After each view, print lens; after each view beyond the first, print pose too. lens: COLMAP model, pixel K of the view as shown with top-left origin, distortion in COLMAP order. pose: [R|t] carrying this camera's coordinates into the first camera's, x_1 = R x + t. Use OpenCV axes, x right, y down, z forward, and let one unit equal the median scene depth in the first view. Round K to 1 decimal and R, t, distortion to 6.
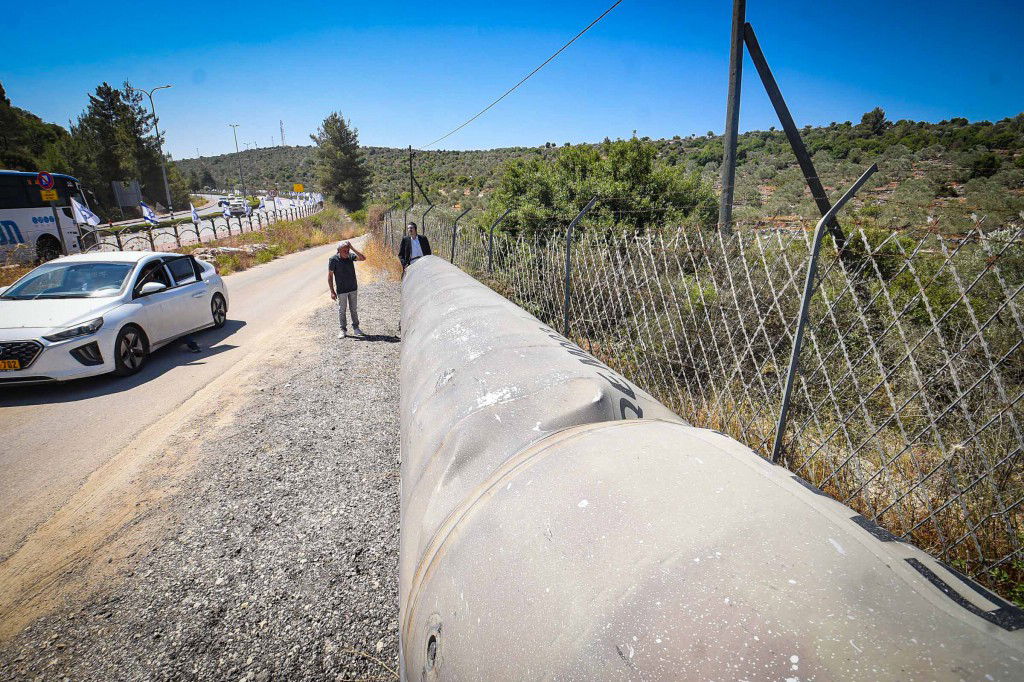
lens RADIAL K [[450.4, 0, 511.7], [0, 450.4, 349.1], [0, 0, 1]] dist [0.003456, -0.019235]
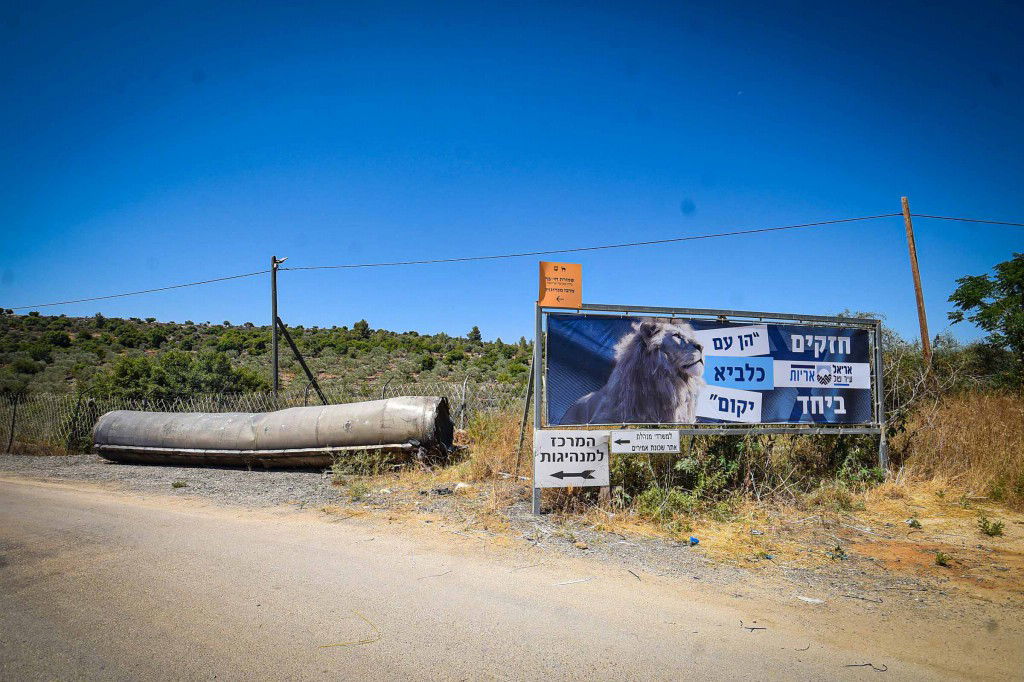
lens RADIAL K [[450.4, 0, 514.4], [0, 450.4, 341.1], [0, 0, 1]] dist [0.003456, -0.019235]
pose [[0.574060, 0.090529, 0.813793, -0.087303], [0.247262, 0.928305, -0.277690, 0.049805], [-0.780587, 0.360631, 0.510518, -0.147596]]
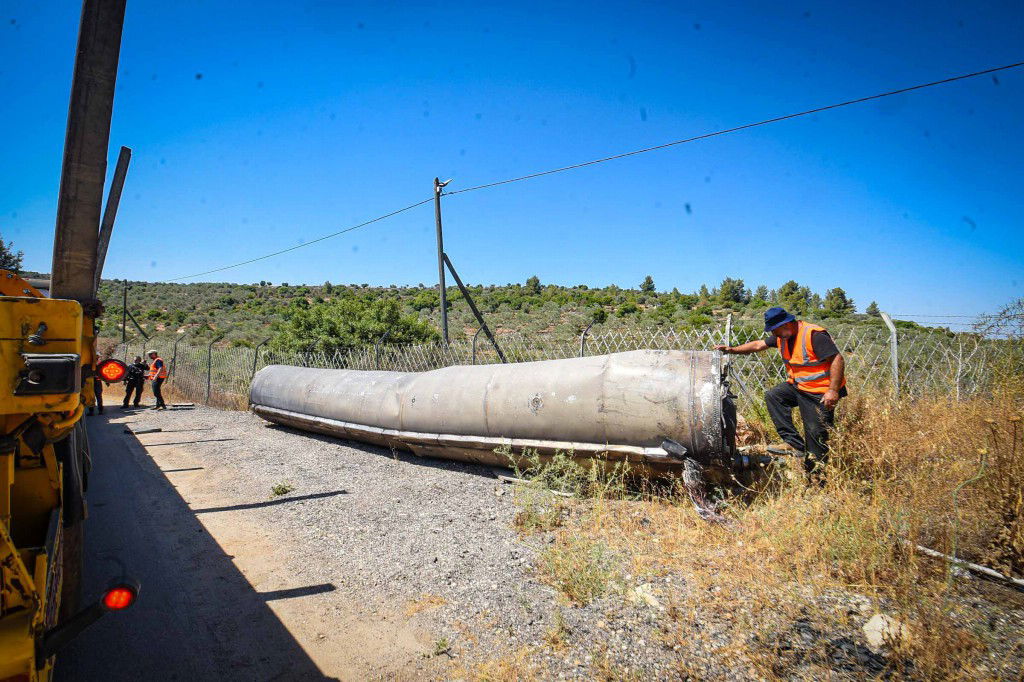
lens RADIAL K [[450.4, 0, 512.0], [0, 450.4, 344.5], [0, 0, 1]] dist [0.003456, -0.019235]
pose [[0.834848, 0.002786, 0.550474, -0.041332], [0.163688, 0.953499, -0.253074, 0.029666], [-0.525582, 0.301385, 0.795570, -0.080719]]
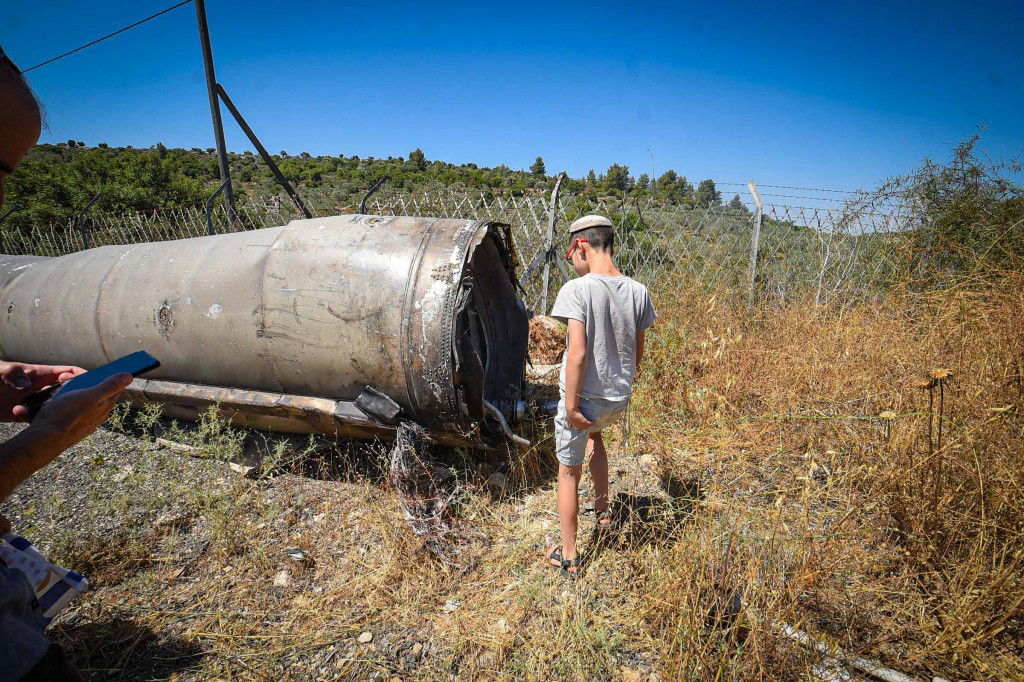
lens RADIAL K [[450.4, 0, 510.8], [0, 450.4, 350.4], [0, 0, 1]] dist [0.003456, -0.019235]
pose [[0.682839, -0.170754, 0.710334, -0.000140], [0.197017, 0.979319, 0.046023, 0.027452], [-0.703503, 0.108521, 0.702358, -0.067712]]
